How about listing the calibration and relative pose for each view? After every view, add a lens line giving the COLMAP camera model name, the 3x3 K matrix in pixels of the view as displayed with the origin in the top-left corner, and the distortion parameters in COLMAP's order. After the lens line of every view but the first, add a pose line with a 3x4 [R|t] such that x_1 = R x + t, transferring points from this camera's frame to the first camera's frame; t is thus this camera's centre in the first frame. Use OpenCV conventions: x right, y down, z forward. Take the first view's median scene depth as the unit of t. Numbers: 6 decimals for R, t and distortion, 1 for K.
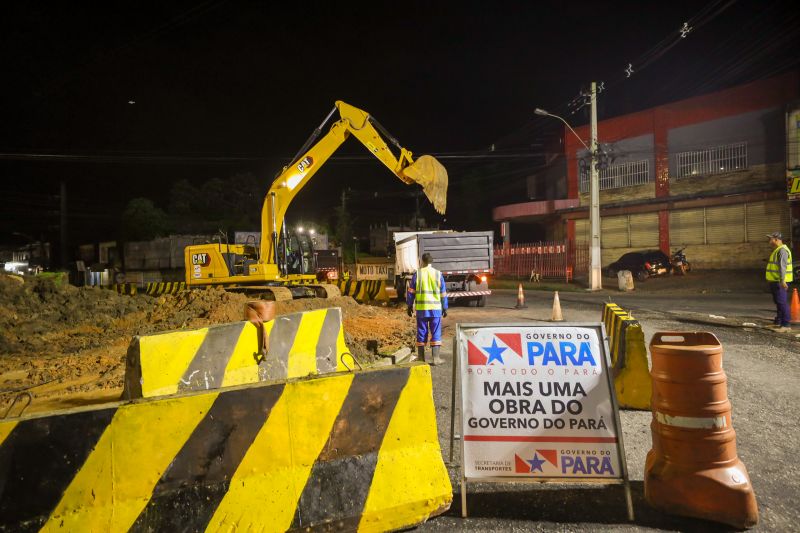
lens RADIAL K [[489.7, 0, 400.0], [0, 489.7, 266.5], [0, 0, 1]] dist [0.000203, -0.000232]
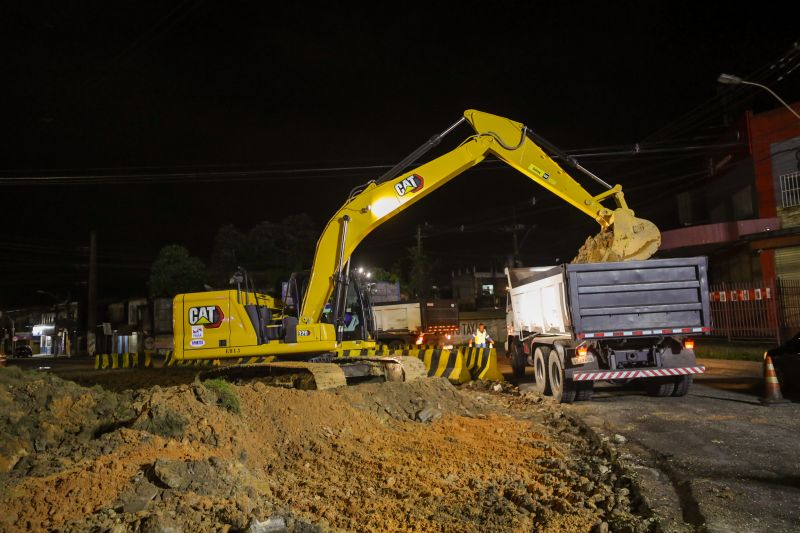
lens RADIAL K [[595.7, 0, 400.0], [0, 595.7, 266.5], [0, 0, 1]] dist [0.026239, -0.001184]
pose [[0.989614, -0.026706, -0.141249, -0.033667], [0.012859, 0.995098, -0.098052, 0.000176], [0.143175, 0.095217, 0.985106, 0.184770]]
